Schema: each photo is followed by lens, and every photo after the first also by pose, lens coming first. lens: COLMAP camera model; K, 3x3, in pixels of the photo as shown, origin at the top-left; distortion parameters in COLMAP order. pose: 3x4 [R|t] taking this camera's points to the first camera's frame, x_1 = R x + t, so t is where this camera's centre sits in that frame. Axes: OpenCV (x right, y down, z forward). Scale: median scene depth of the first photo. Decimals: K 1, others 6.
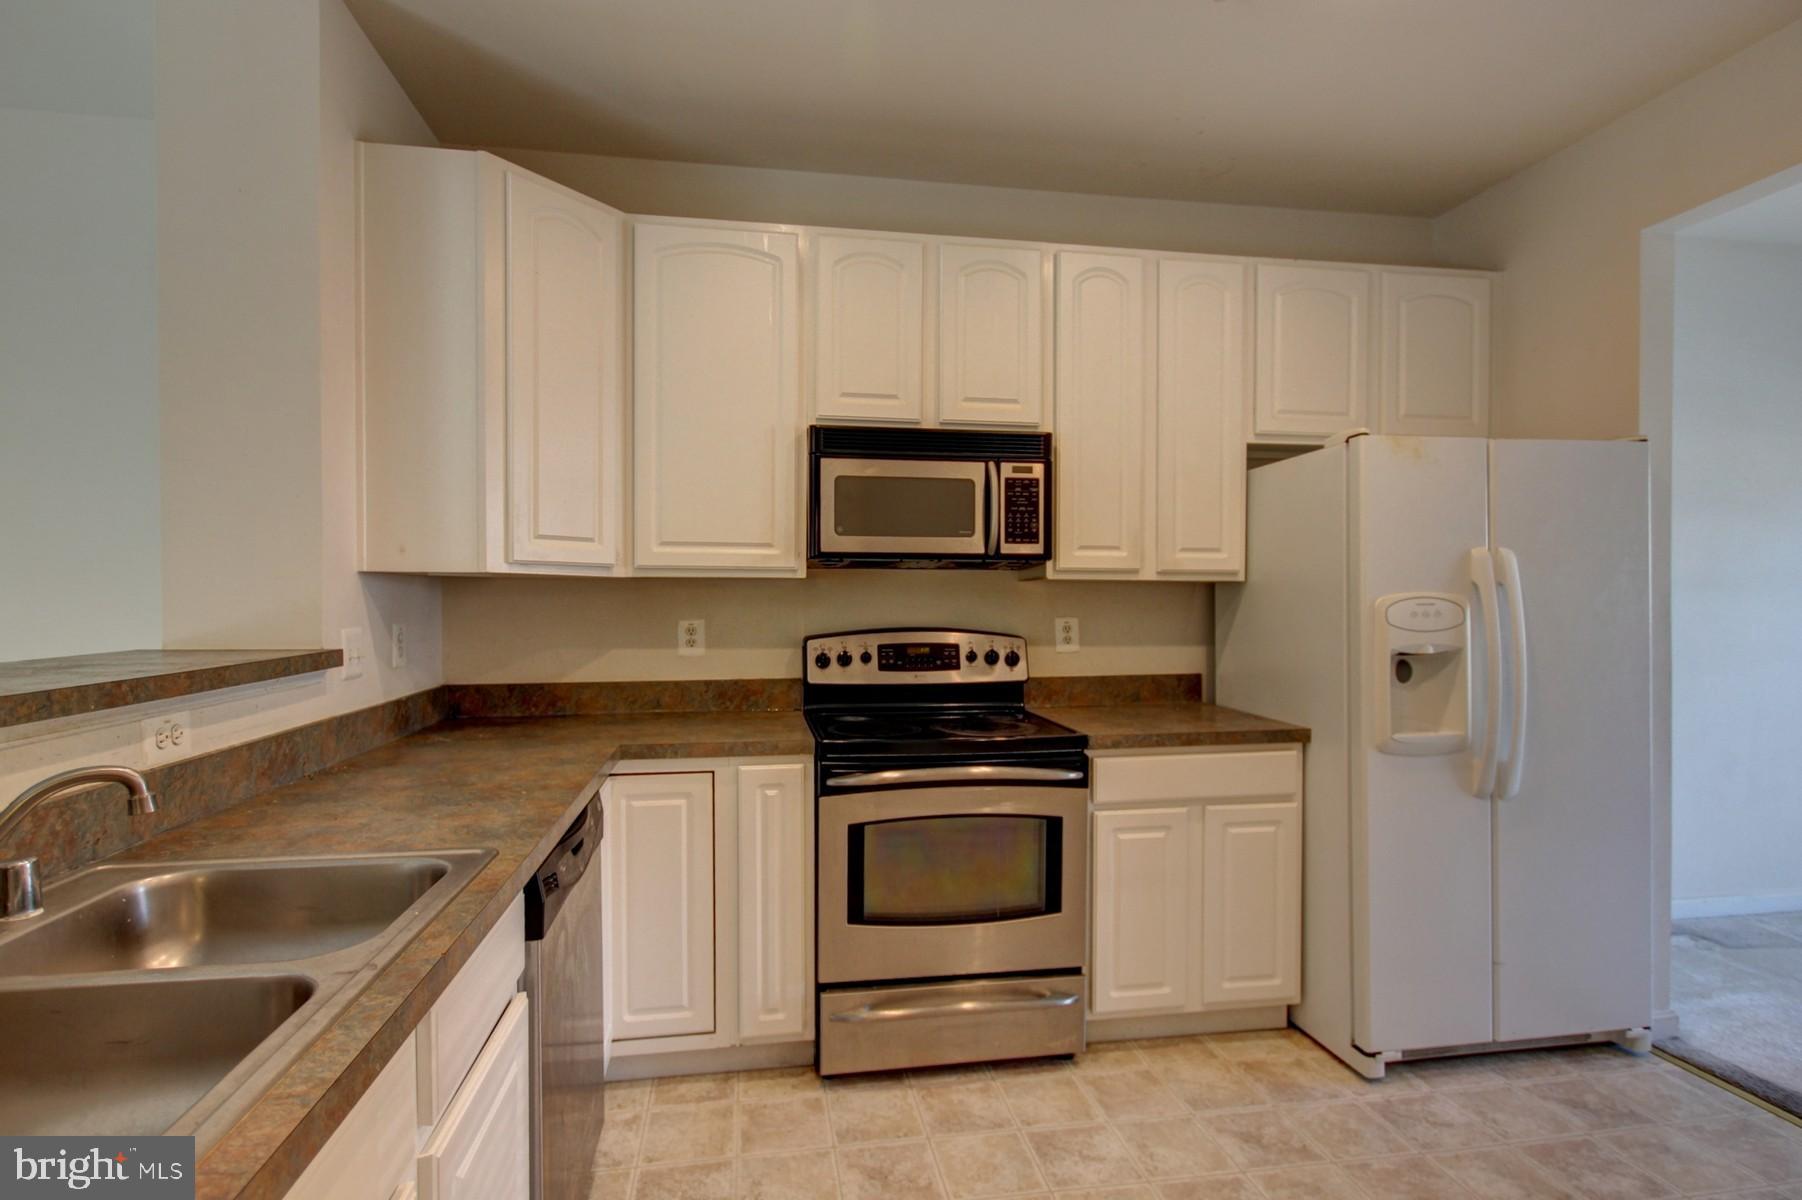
lens RADIAL K [[885.8, 0, 901.0], [0, 885.8, 600.0], [0, 0, 1]] dist [-0.000422, 0.000081]
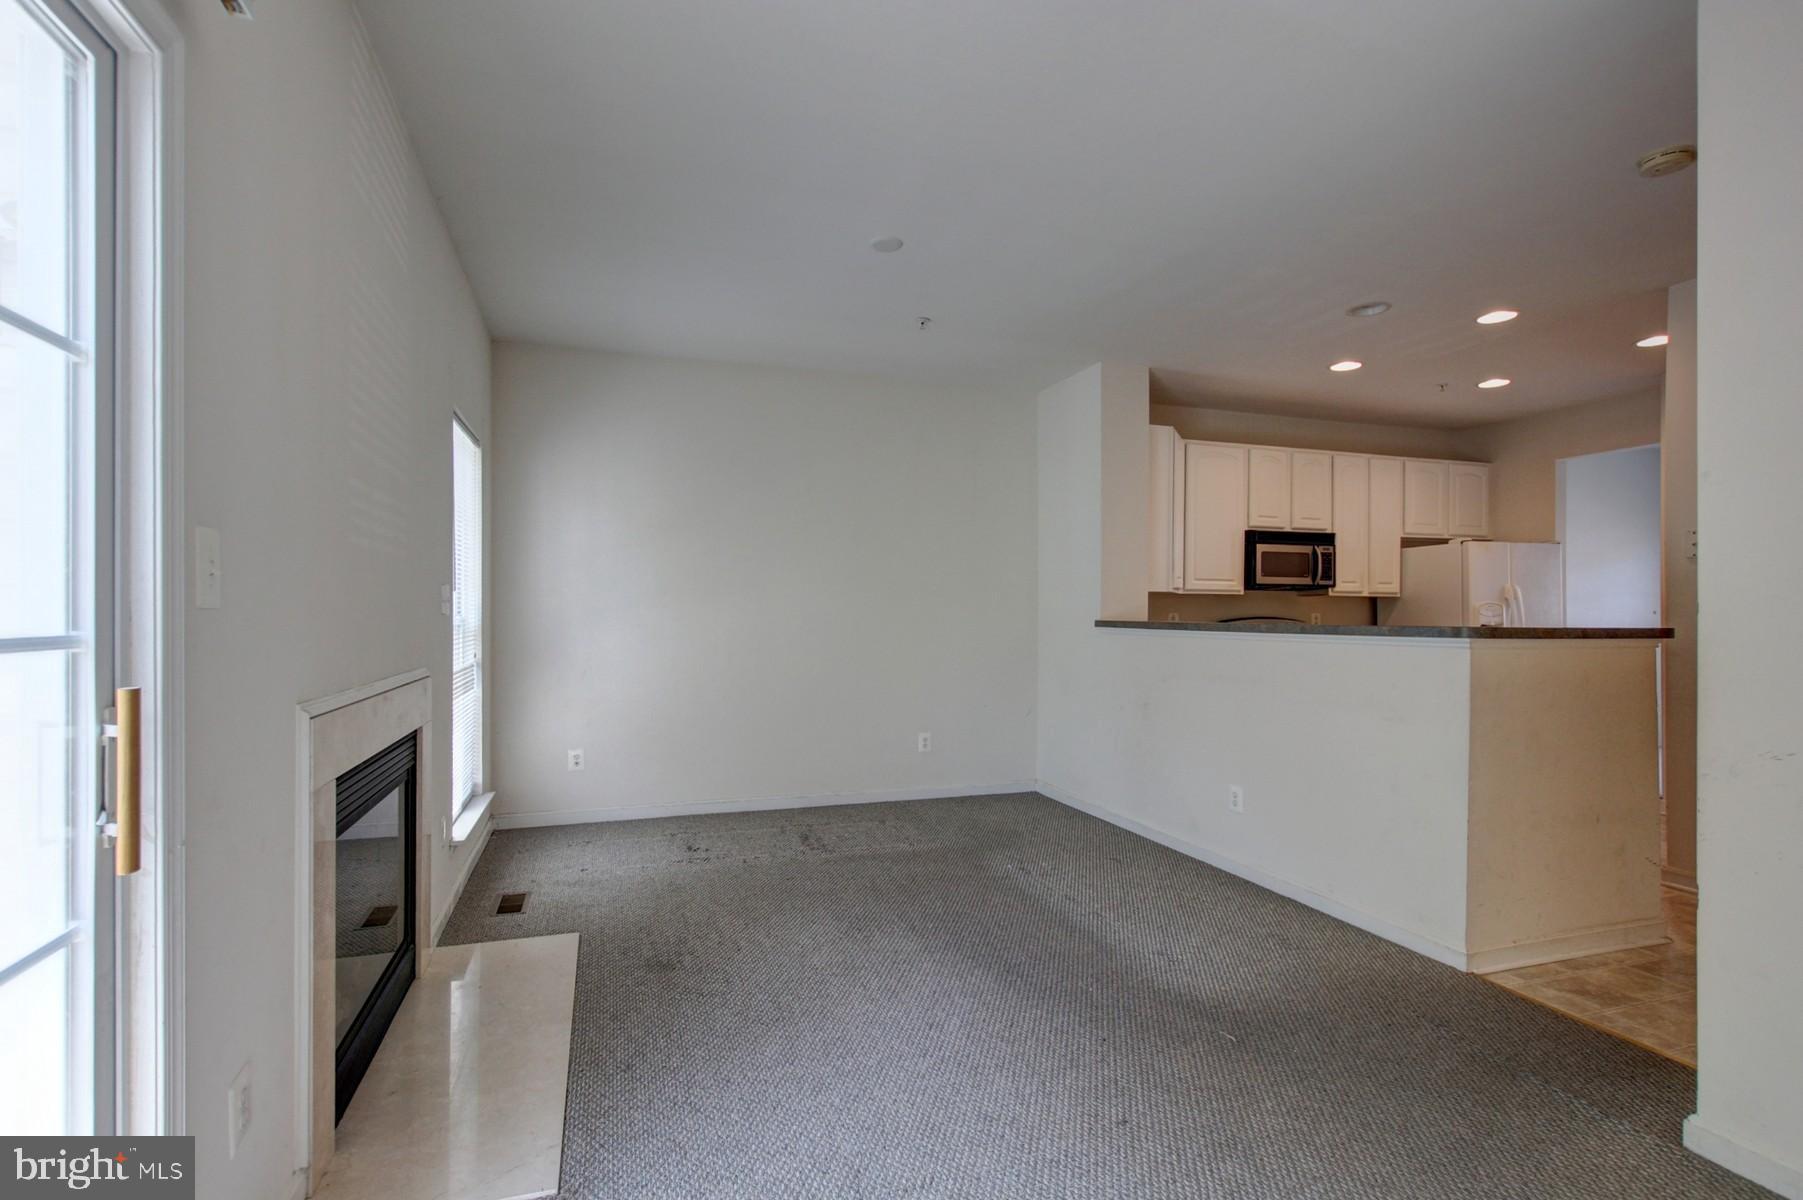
lens RADIAL K [[886.3, 0, 901.5], [0, 886.3, 600.0], [0, 0, 1]] dist [-0.000422, 0.000081]
pose [[0.986254, 0.006507, 0.165106, -1.351437], [-0.004159, 0.999885, -0.014565, 0.027160], [-0.165182, 0.013678, 0.986168, -1.124347]]
